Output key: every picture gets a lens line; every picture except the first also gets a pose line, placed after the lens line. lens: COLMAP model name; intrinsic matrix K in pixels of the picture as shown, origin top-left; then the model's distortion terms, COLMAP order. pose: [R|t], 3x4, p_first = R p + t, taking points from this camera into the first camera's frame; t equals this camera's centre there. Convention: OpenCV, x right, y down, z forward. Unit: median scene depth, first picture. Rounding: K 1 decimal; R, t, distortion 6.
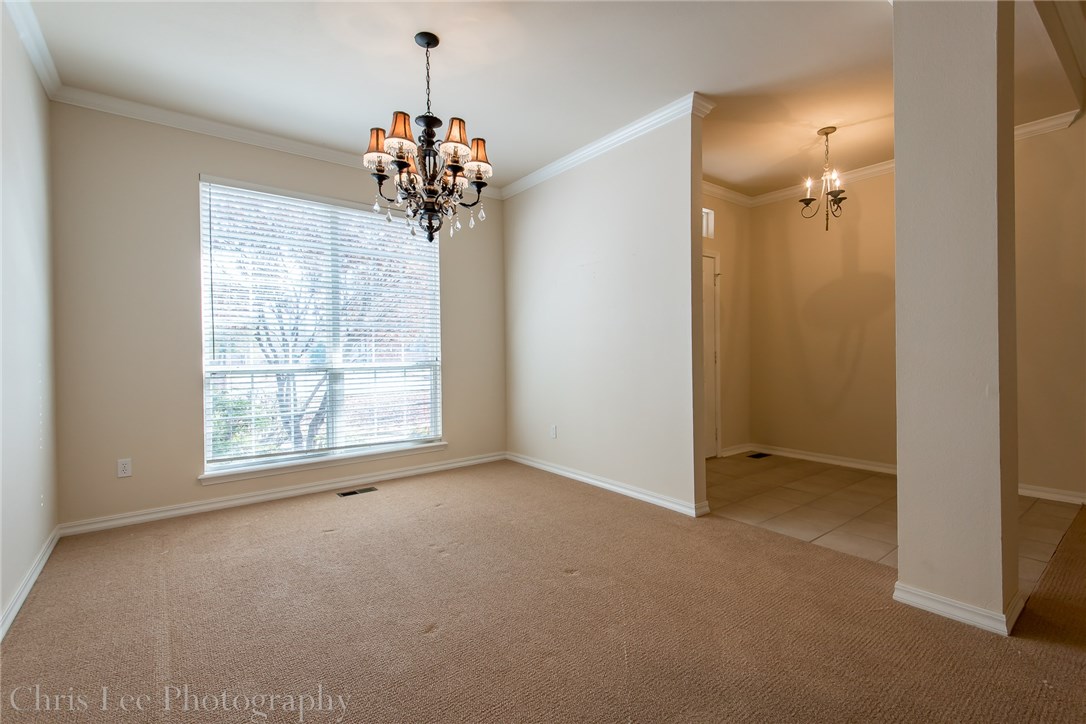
lens RADIAL K [[488.2, 0, 547.8], [0, 488.2, 353.2], [0, 0, 1]] dist [0.045864, -0.025581]
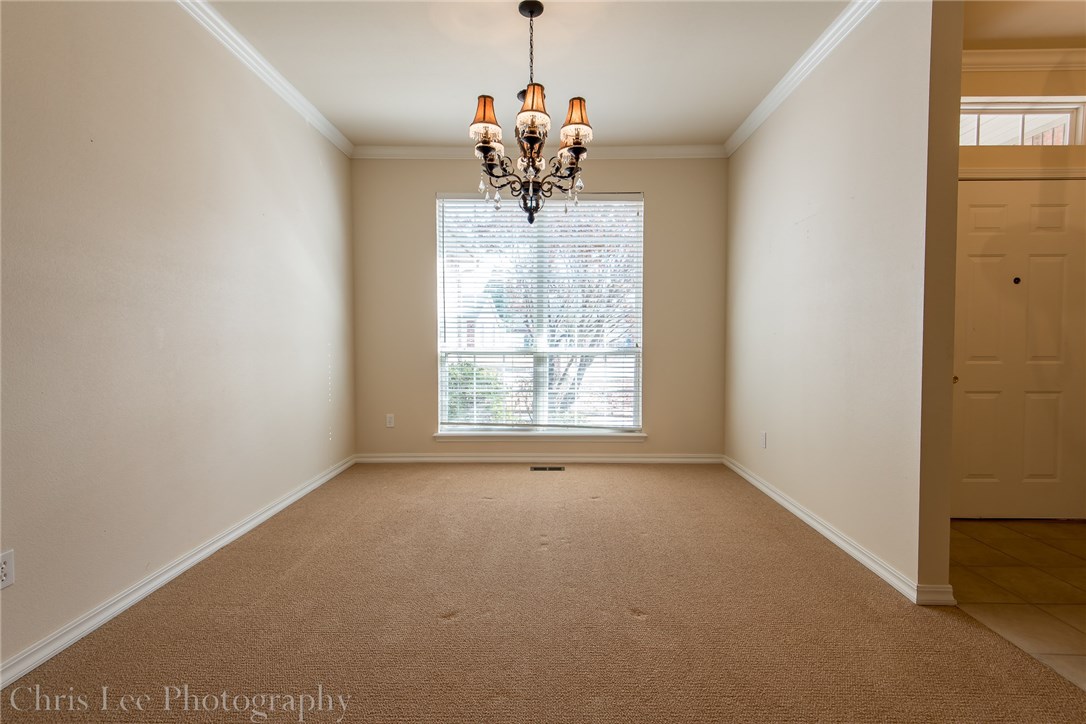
lens RADIAL K [[488.2, 0, 547.8], [0, 488.2, 353.2], [0, 0, 1]] dist [0.045864, -0.025581]
pose [[0.782555, 0.027353, -0.621980, 0.292564], [-0.009587, 0.999445, 0.031890, -0.001480], [0.622507, -0.018993, 0.782384, 0.200583]]
